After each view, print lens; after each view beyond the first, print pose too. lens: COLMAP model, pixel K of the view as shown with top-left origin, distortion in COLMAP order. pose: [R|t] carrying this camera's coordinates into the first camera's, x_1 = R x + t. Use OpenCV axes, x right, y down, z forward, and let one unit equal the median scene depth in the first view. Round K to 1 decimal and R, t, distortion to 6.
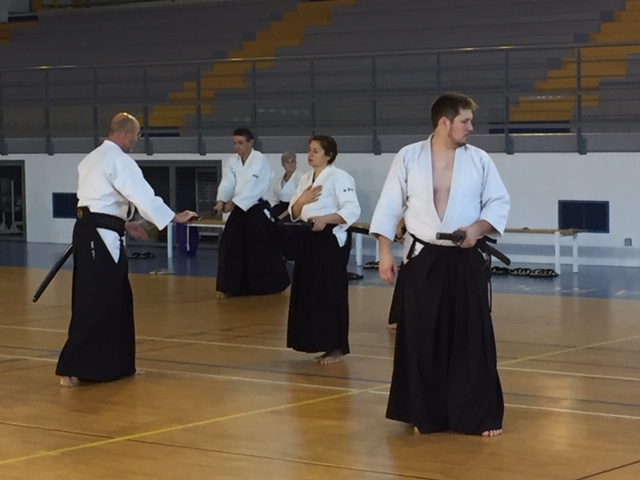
lens RADIAL K [[1994.1, 0, 320.2], [0, 1994.1, 240.2], [0, 0, 1]] dist [0.124268, 0.000000]
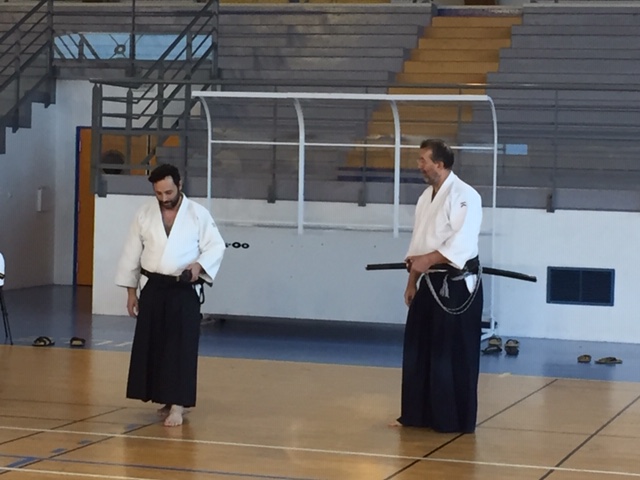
lens RADIAL K [[1994.1, 0, 319.9], [0, 1994.1, 239.6], [0, 0, 1]] dist [0.124268, 0.000000]
pose [[0.935388, 0.028262, 0.352493, -0.277006], [-0.021514, 0.999503, -0.023049, -0.009532], [-0.352969, 0.013976, 0.935531, 0.236614]]
